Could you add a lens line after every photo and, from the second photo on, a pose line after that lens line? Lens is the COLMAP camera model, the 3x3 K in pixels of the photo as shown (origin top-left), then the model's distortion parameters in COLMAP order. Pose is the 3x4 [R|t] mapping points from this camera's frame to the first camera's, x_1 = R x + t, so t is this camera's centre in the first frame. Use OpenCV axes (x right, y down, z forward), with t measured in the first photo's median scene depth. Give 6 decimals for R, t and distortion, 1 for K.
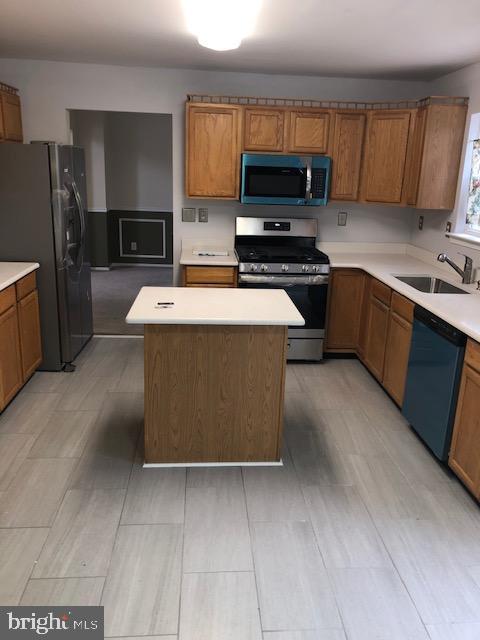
lens RADIAL K [[528.5, 0, 239.6], [0, 528.5, 316.7], [0, 0, 1]] dist [-0.010957, 0.032639]
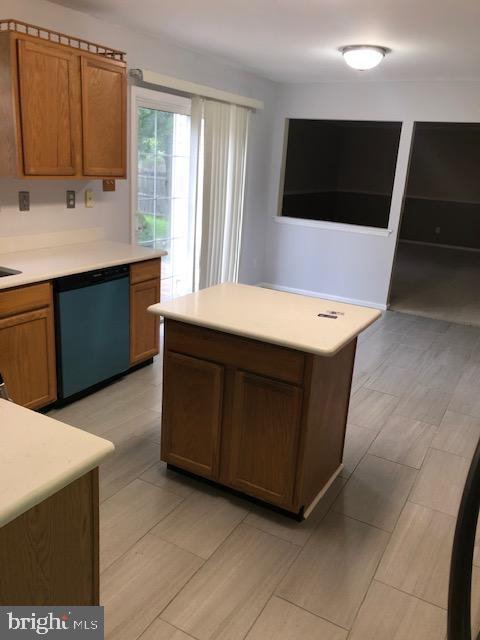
lens RADIAL K [[528.5, 0, 240.0], [0, 528.5, 319.4], [0, 0, 1]] dist [-0.010957, 0.032639]
pose [[-0.831117, -0.240605, 0.501351, -0.303303], [0.061953, 0.855879, 0.513451, -0.312568], [-0.552635, 0.457799, -0.696430, 1.123012]]
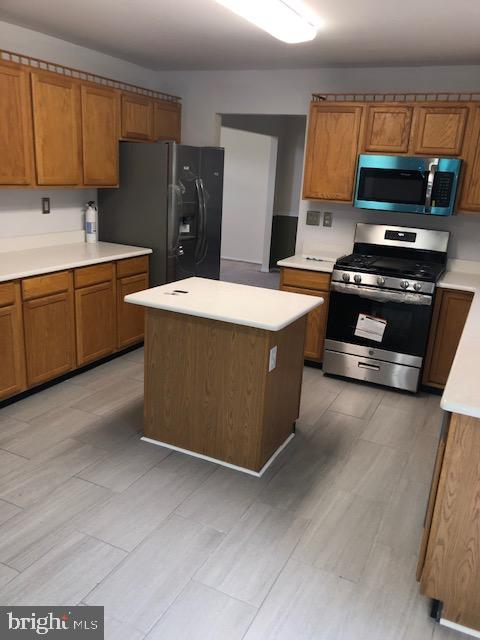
lens RADIAL K [[528.5, 0, 237.4], [0, 528.5, 324.2], [0, 0, 1]] dist [-0.010957, 0.032639]
pose [[0.861526, 0.158490, -0.482343, 0.316385], [-0.162539, 0.986126, 0.033711, -0.009901], [0.480993, 0.049357, 0.875334, 0.095067]]
